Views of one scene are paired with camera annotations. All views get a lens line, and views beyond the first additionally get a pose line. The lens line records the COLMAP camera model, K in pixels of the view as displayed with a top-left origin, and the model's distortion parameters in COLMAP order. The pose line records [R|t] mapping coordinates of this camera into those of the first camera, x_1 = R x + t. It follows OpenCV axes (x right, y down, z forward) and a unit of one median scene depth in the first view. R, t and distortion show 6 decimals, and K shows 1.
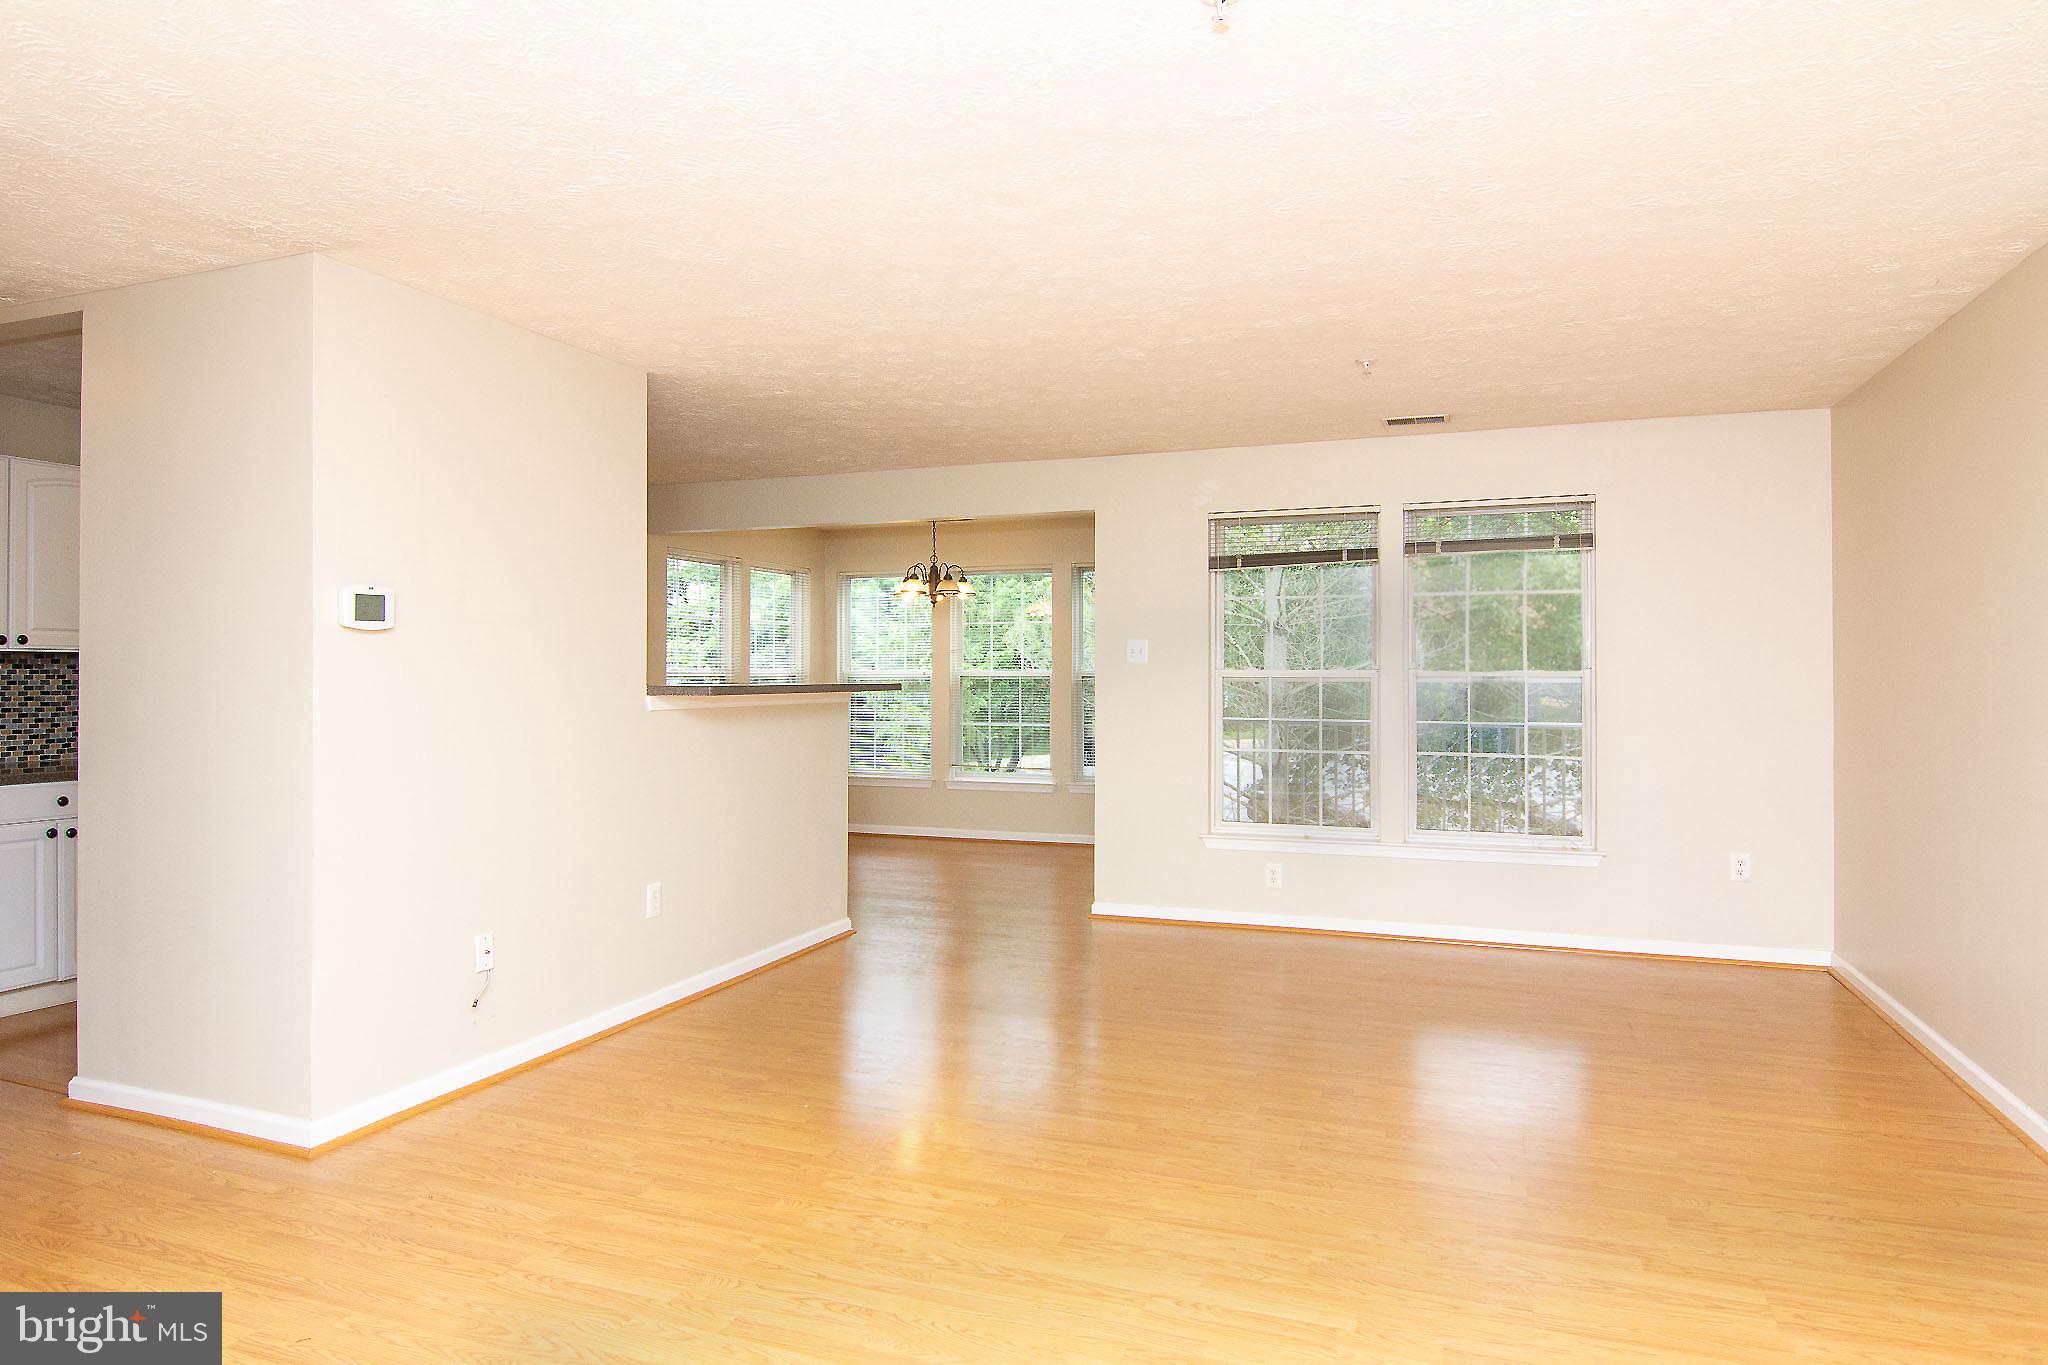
lens RADIAL K [[1210.3, 0, 1042.9], [0, 1210.3, 658.2], [0, 0, 1]] dist [-0.003383, -0.012855]
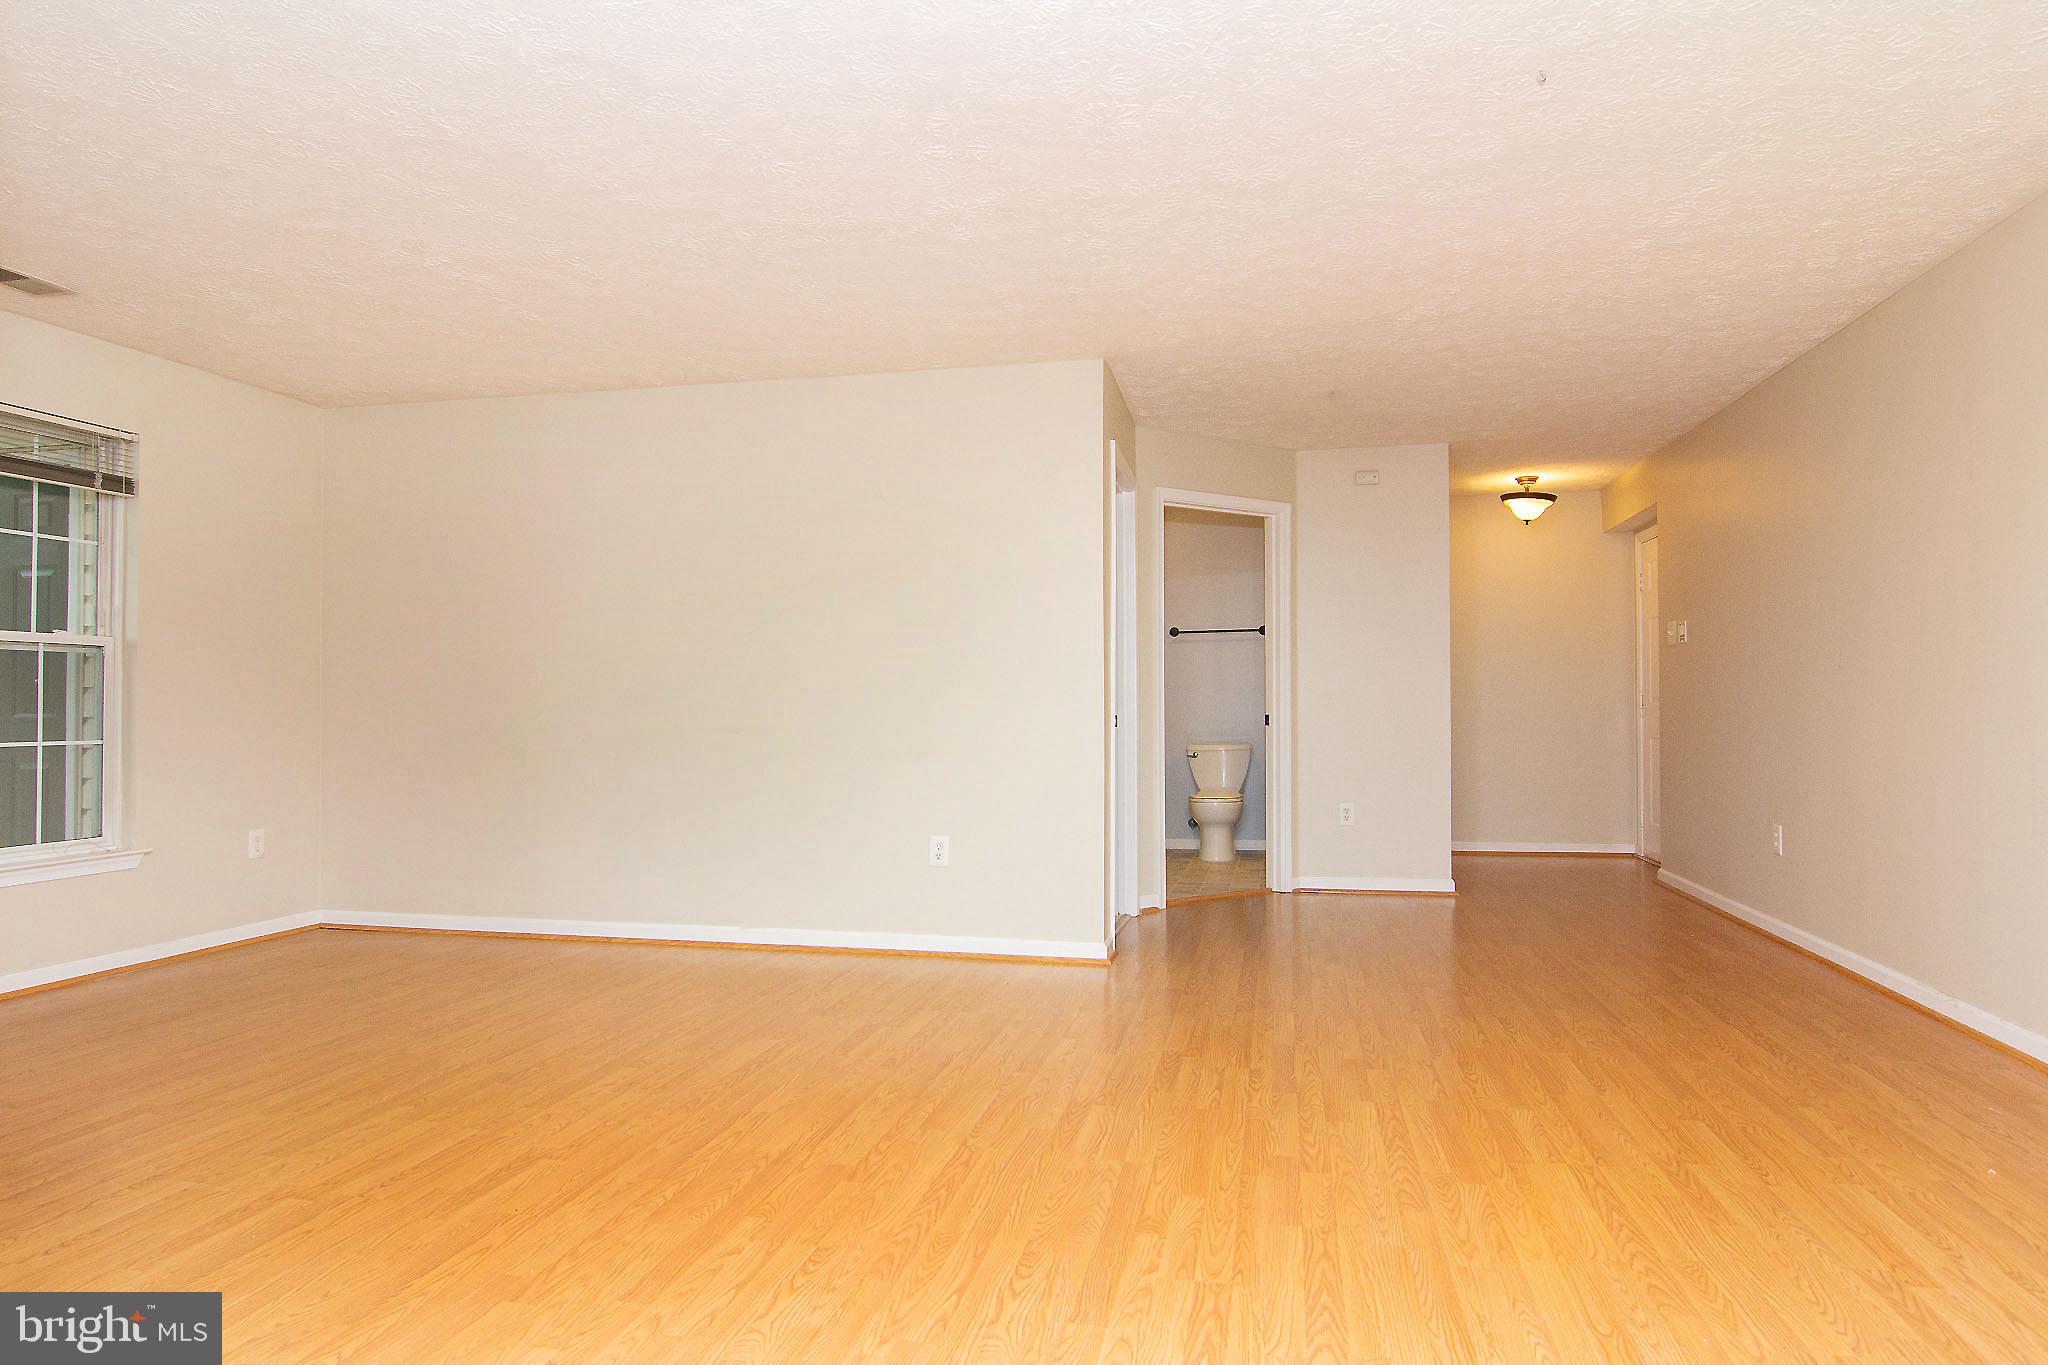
lens RADIAL K [[1210.3, 0, 997.5], [0, 1210.3, 712.6], [0, 0, 1]] dist [-0.003383, -0.012855]
pose [[-0.126500, -0.007165, 0.991941, -0.433057], [-0.011650, 0.999916, 0.005737, 0.047037], [-0.991898, -0.010830, -0.126573, 0.464452]]
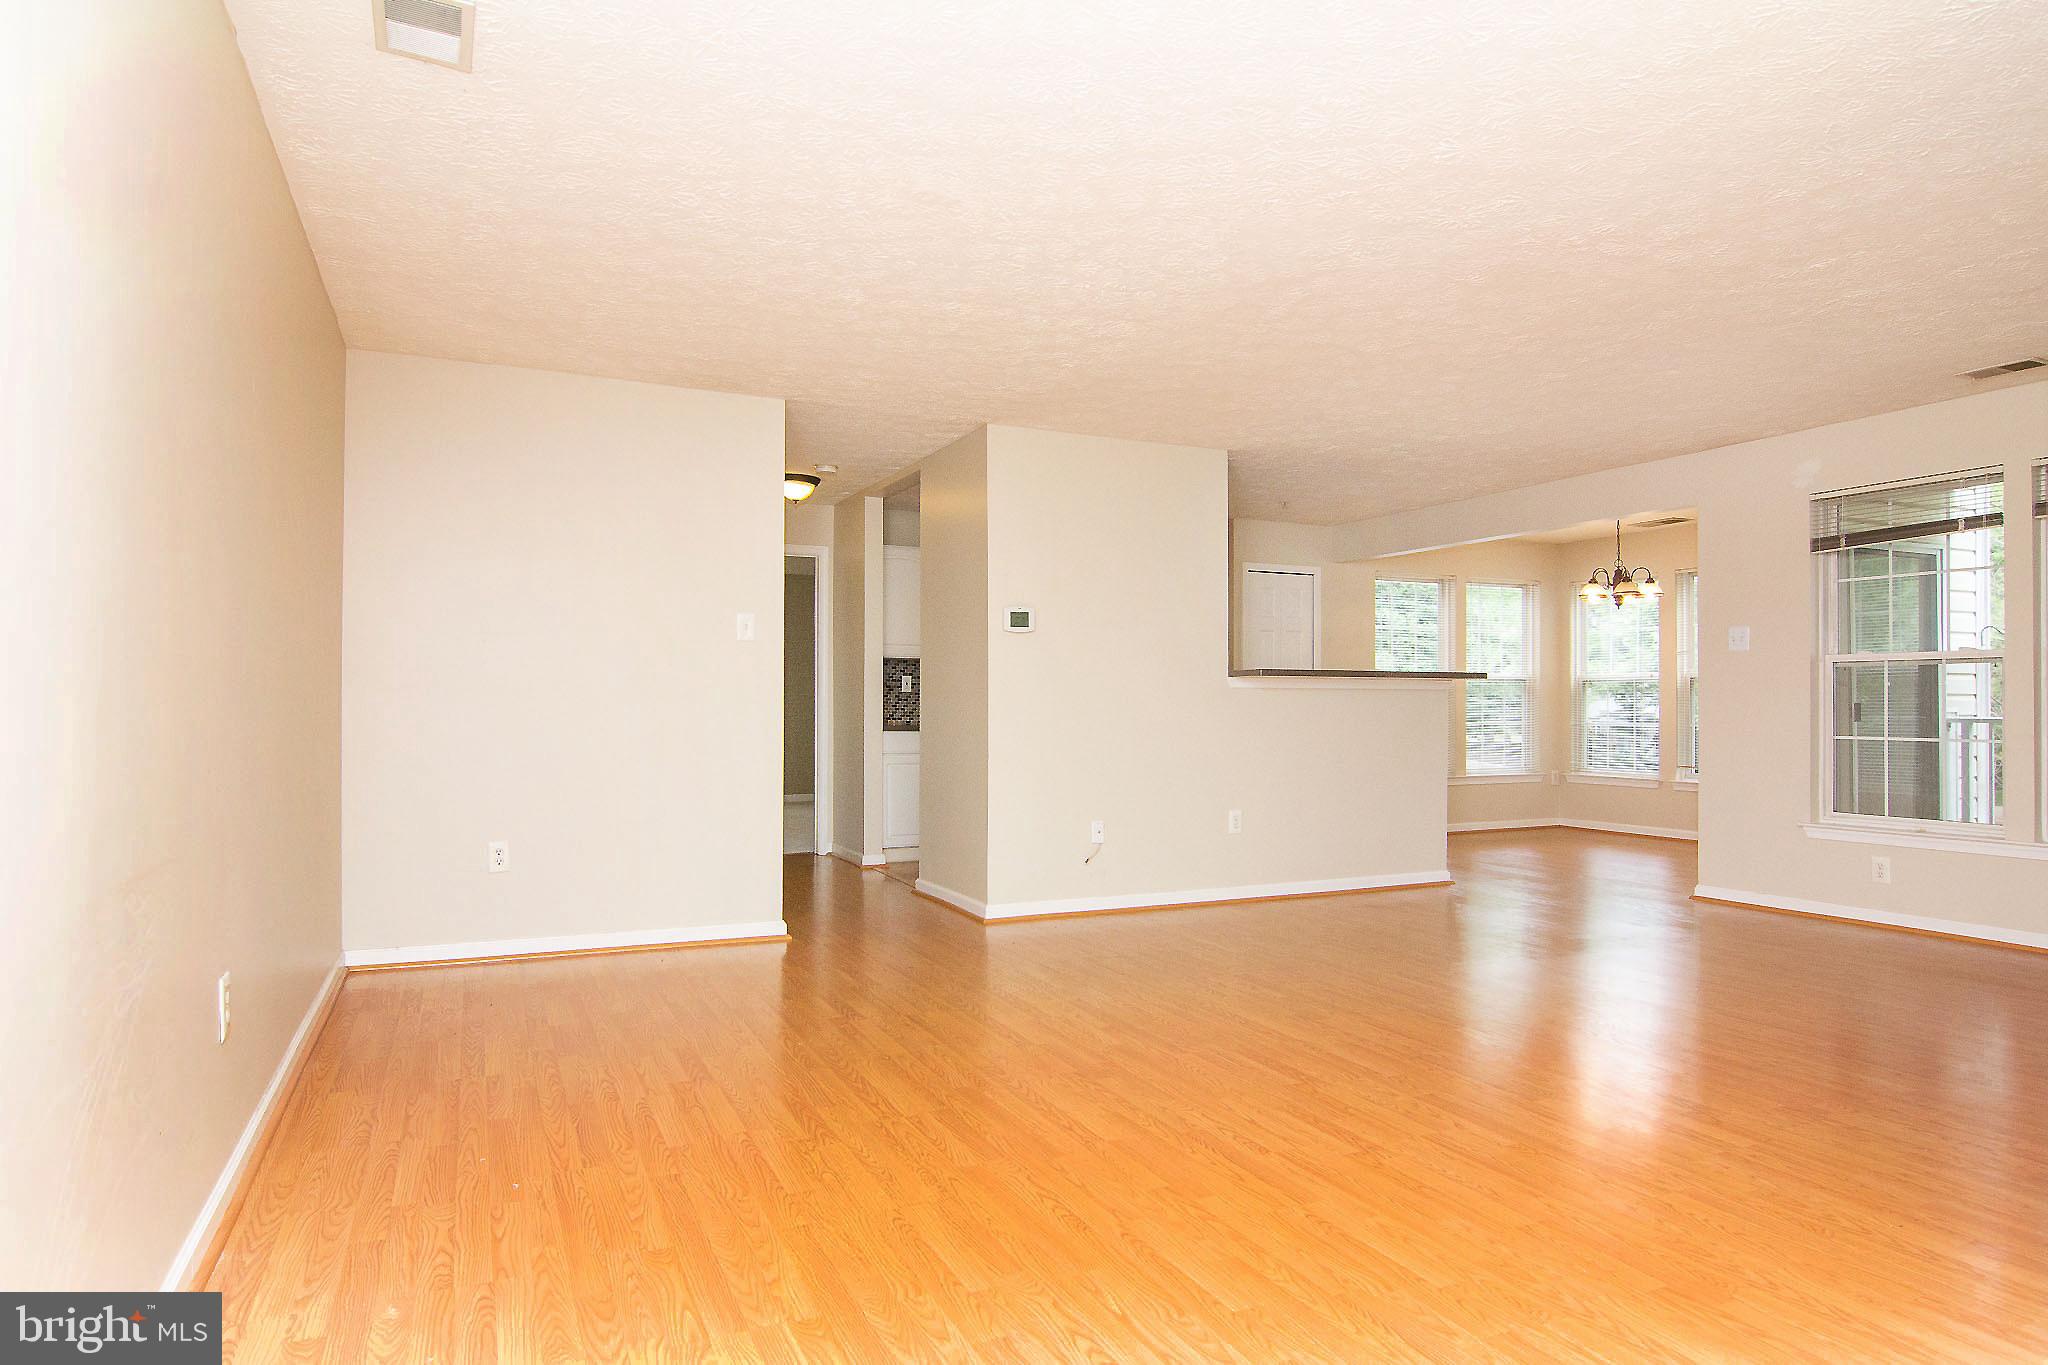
lens RADIAL K [[1210.3, 0, 1040.4], [0, 1210.3, 694.6], [0, 0, 1]] dist [-0.003383, -0.012855]
pose [[0.714622, -0.005939, -0.699485, 0.386199], [0.008440, 0.999964, 0.000132, 0.037337], [0.699459, -0.005999, 0.714647, -0.129918]]
